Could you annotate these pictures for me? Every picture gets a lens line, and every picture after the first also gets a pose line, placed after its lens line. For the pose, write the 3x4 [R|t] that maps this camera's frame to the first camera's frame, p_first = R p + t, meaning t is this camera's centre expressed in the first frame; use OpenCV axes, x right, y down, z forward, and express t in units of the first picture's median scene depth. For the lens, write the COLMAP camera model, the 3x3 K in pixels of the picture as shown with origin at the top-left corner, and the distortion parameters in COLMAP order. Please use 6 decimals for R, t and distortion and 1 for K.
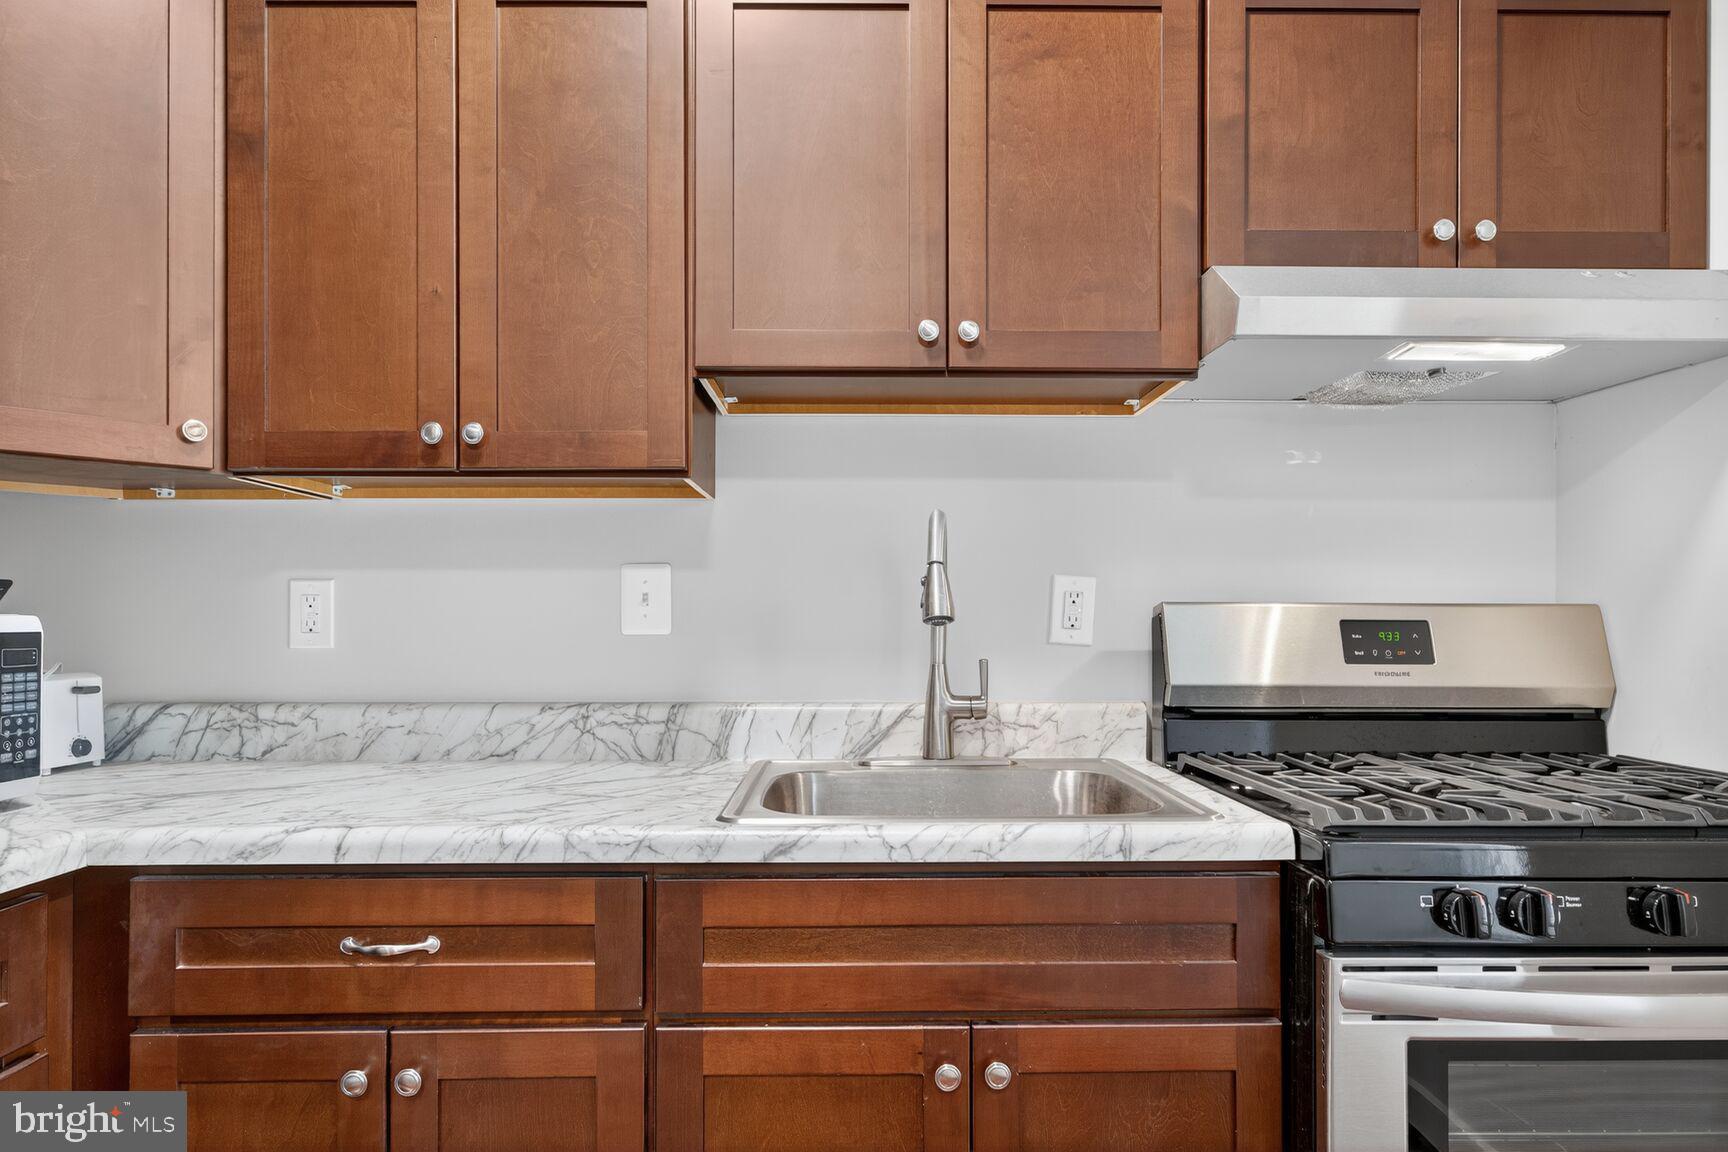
lens RADIAL K [[1036.5, 0, 865.7], [0, 1036.5, 610.6], [0, 0, 1]] dist [-0.002804, 0.008658]
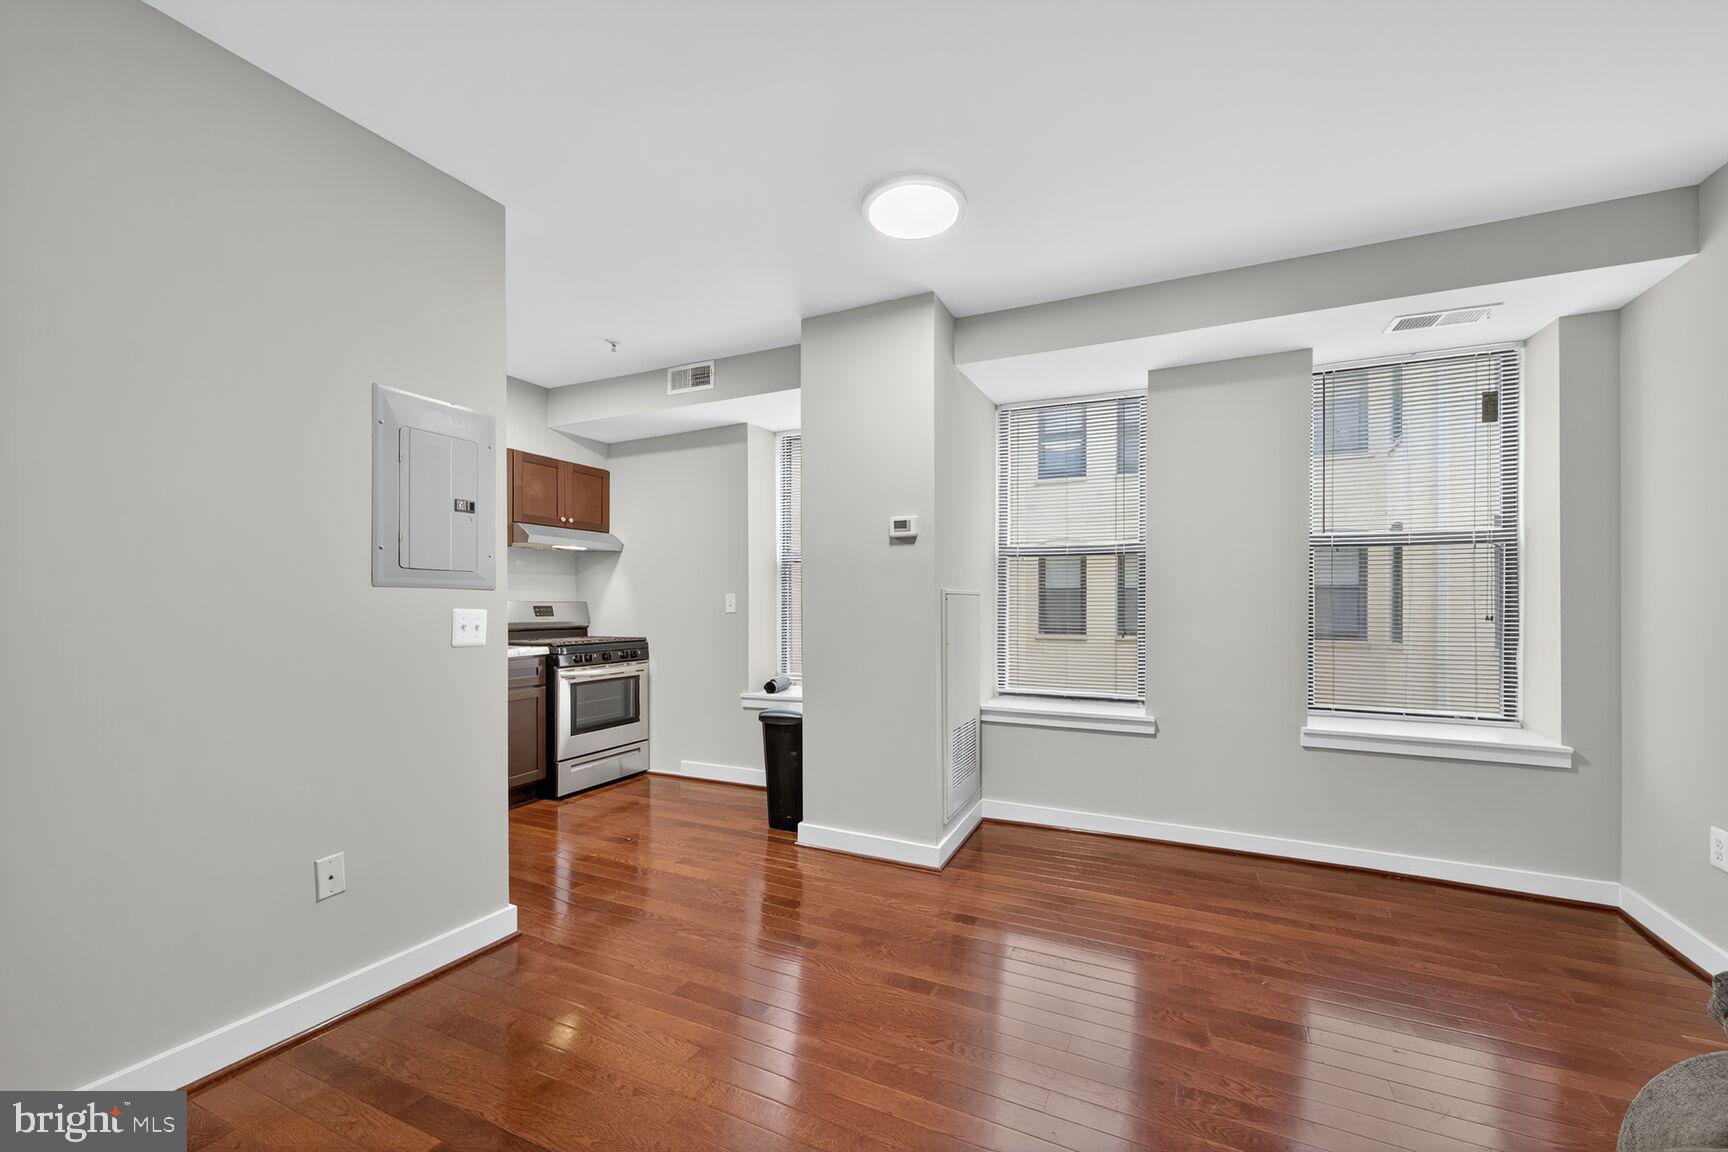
lens RADIAL K [[682.0, 0, 874.1], [0, 682.0, 604.8], [0, 0, 1]] dist [0.005357, -0.000755]
pose [[0.437877, -0.003053, 0.899030, -1.509674], [-0.006949, 0.999953, 0.006781, -0.025218], [-0.899008, -0.009217, 0.437835, -1.508153]]
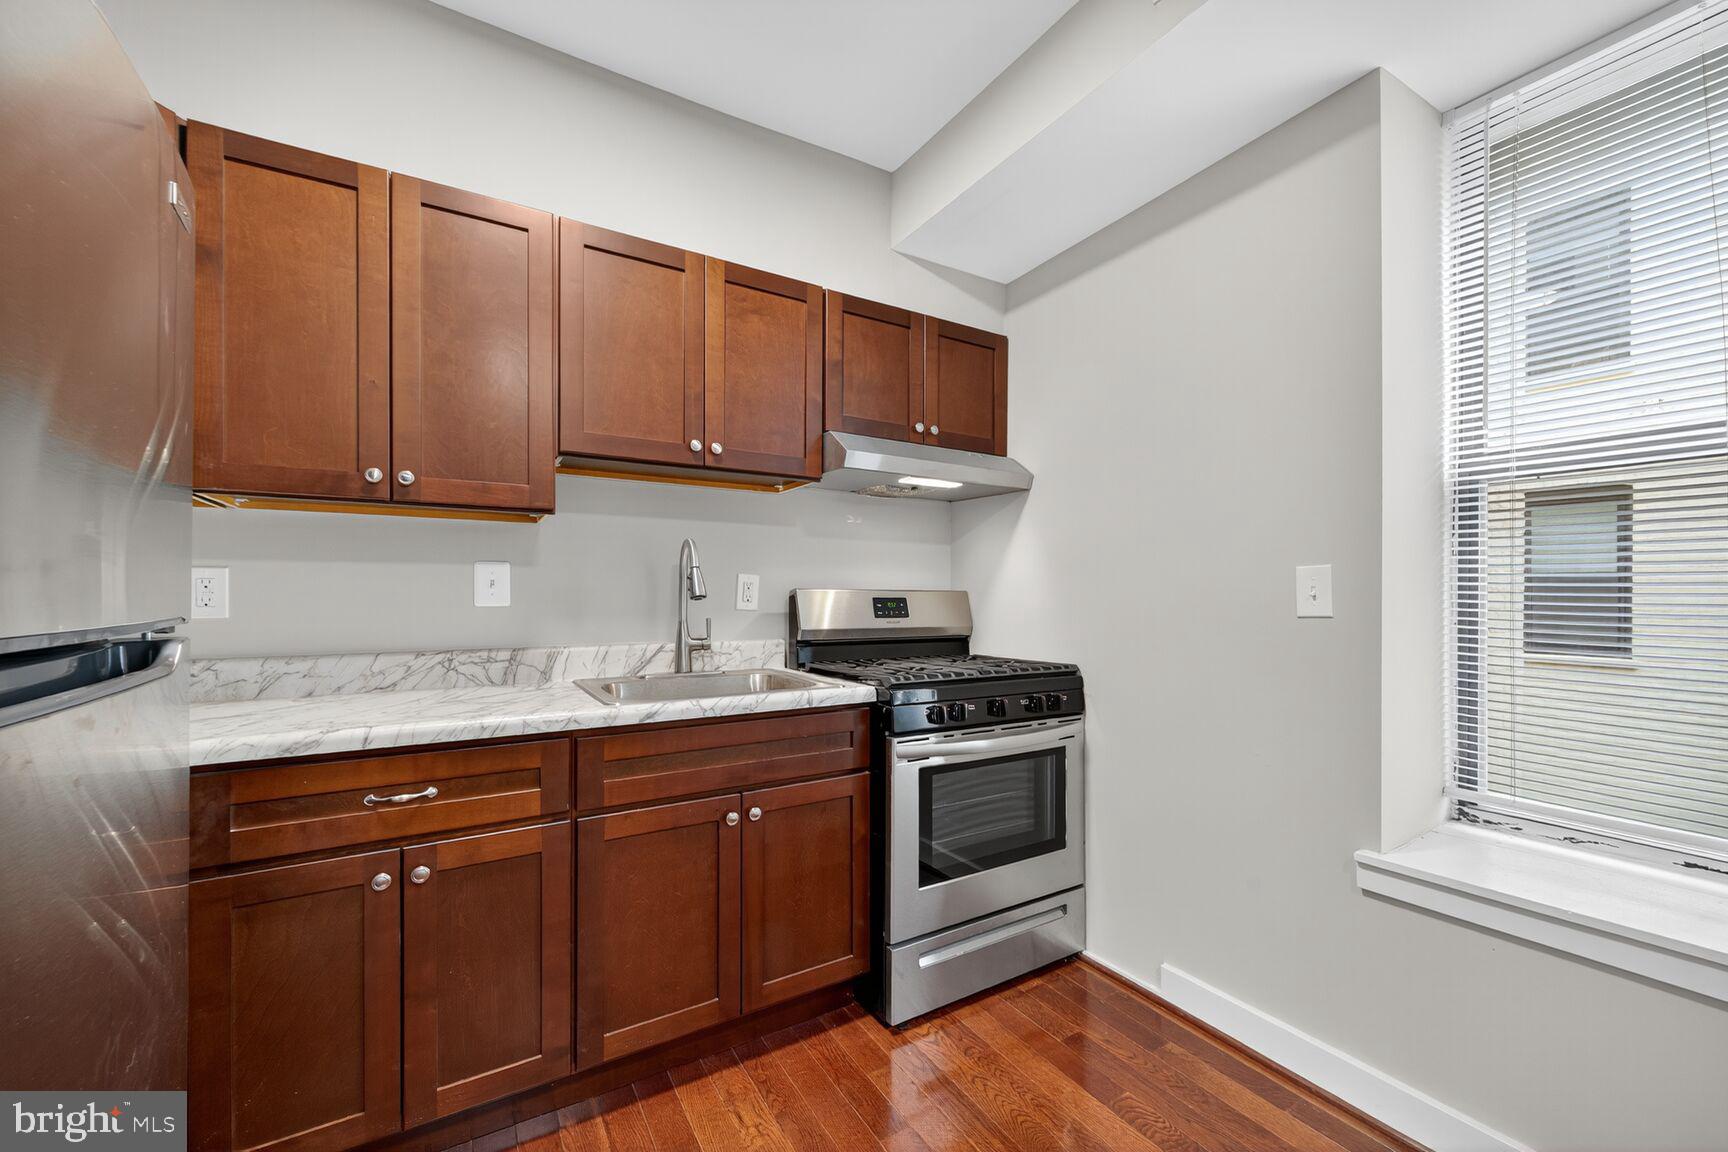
lens RADIAL K [[682.0, 0, 876.5], [0, 682.0, 597.9], [0, 0, 1]] dist [0.005357, -0.000755]
pose [[0.859168, 0.000357, 0.511694, -0.292463], [-0.005878, 0.999941, 0.009173, -0.003740], [-0.511661, -0.010889, 0.859119, -0.247752]]
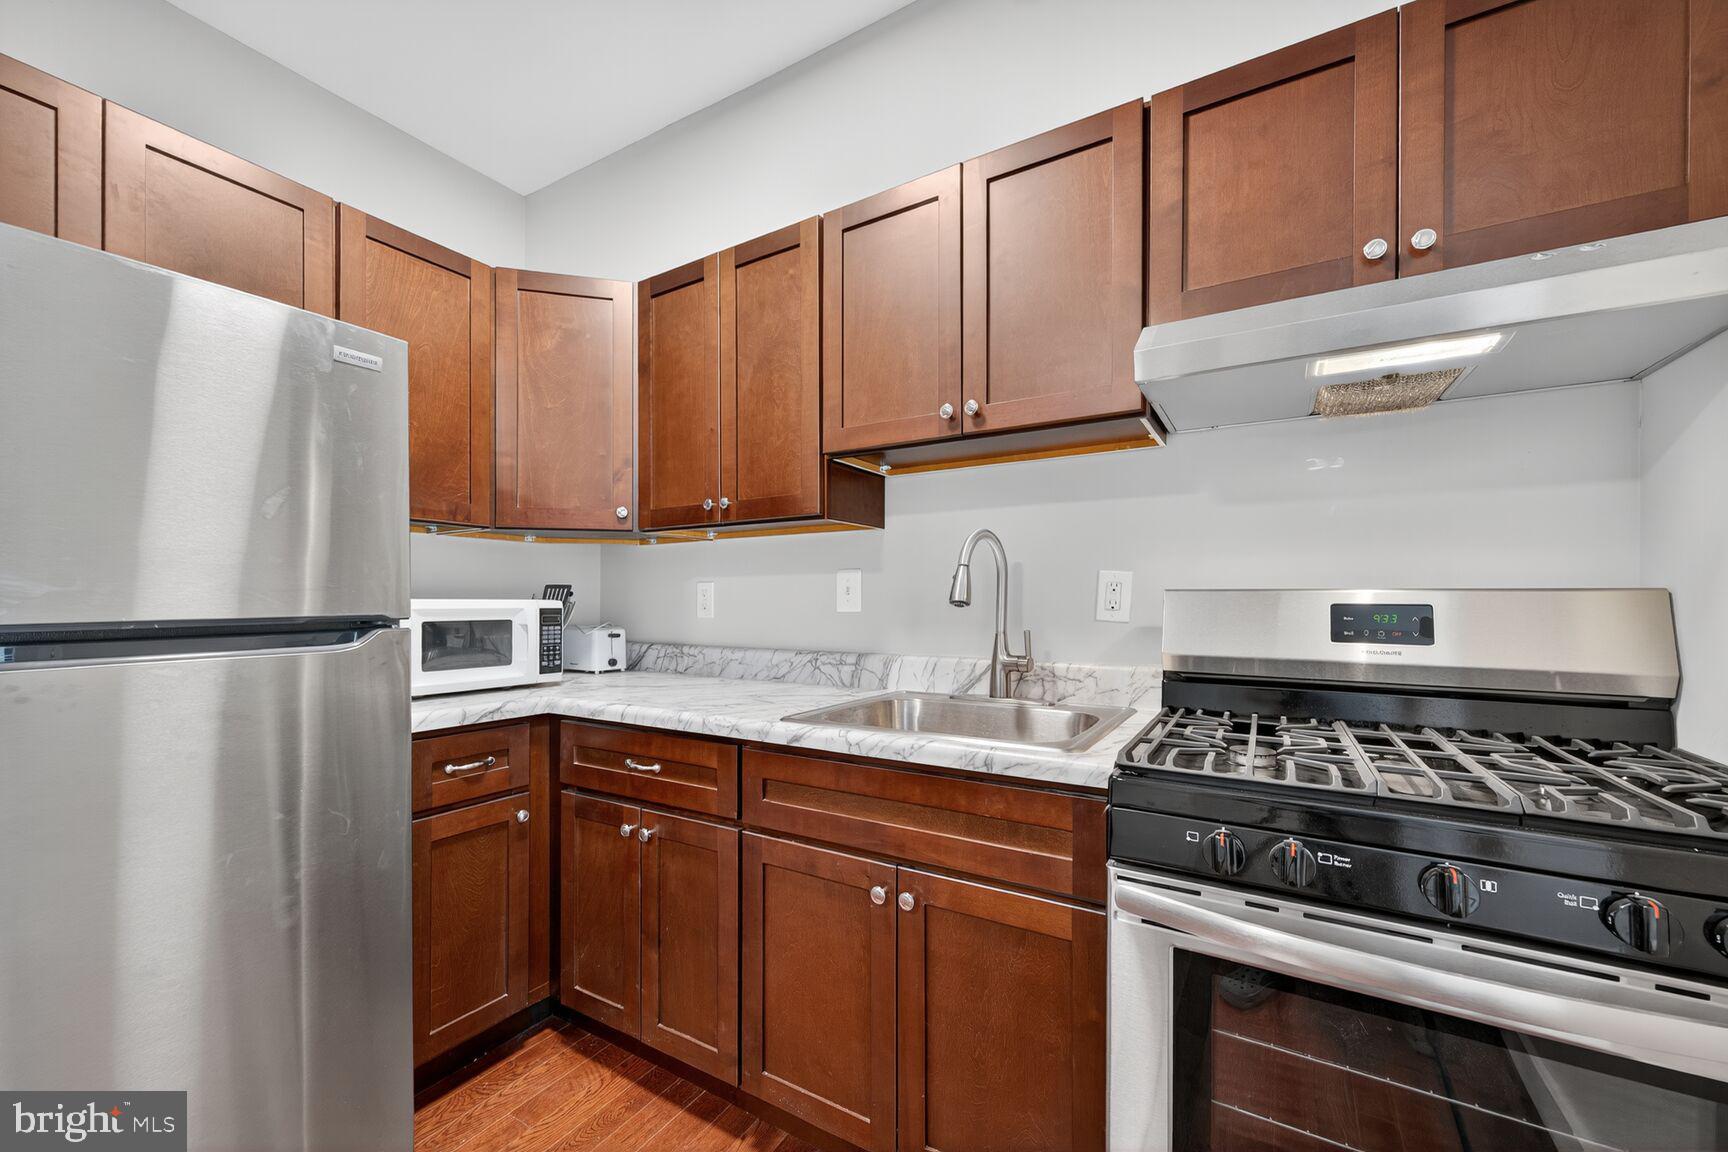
lens RADIAL K [[682.0, 0, 864.3], [0, 682.0, 602.3], [0, 0, 1]] dist [0.005357, -0.000755]
pose [[0.846690, 0.000432, -0.532087, 0.481068], [0.003769, 0.999970, 0.006809, 0.000321], [0.532074, -0.007770, 0.846662, 0.093108]]
